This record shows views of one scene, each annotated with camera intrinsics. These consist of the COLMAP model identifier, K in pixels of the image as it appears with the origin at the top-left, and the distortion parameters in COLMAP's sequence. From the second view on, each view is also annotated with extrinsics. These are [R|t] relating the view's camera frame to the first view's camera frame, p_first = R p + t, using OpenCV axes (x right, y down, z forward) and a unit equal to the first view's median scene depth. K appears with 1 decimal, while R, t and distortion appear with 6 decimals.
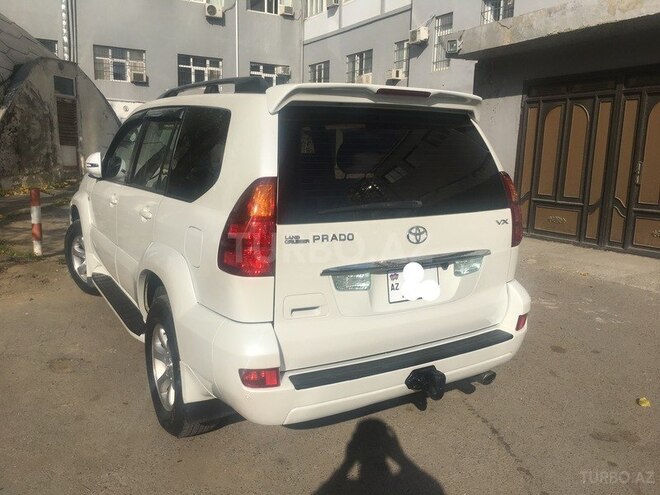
lens RADIAL K [[557.2, 0, 330.0], [0, 557.2, 247.5], [0, 0, 1]] dist [0.070809, -0.088106]
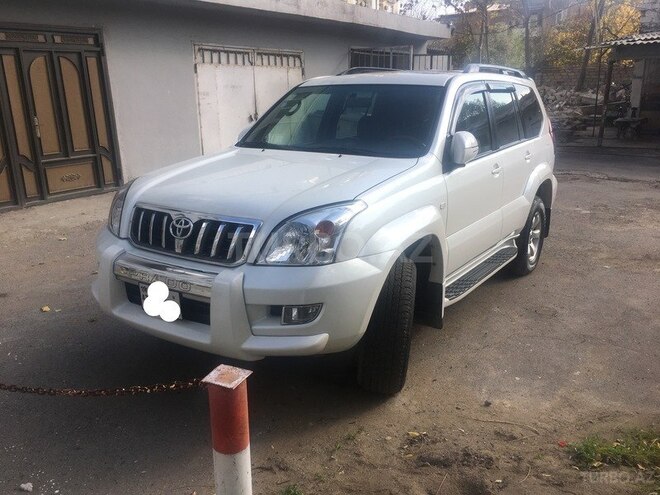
lens RADIAL K [[557.2, 0, 330.0], [0, 557.2, 247.5], [0, 0, 1]] dist [0.070809, -0.088106]
pose [[-0.404793, -0.237870, 0.882927, -0.670434], [0.191214, 0.922205, 0.336117, -0.175047], [-0.894192, 0.304886, -0.327818, 0.926450]]
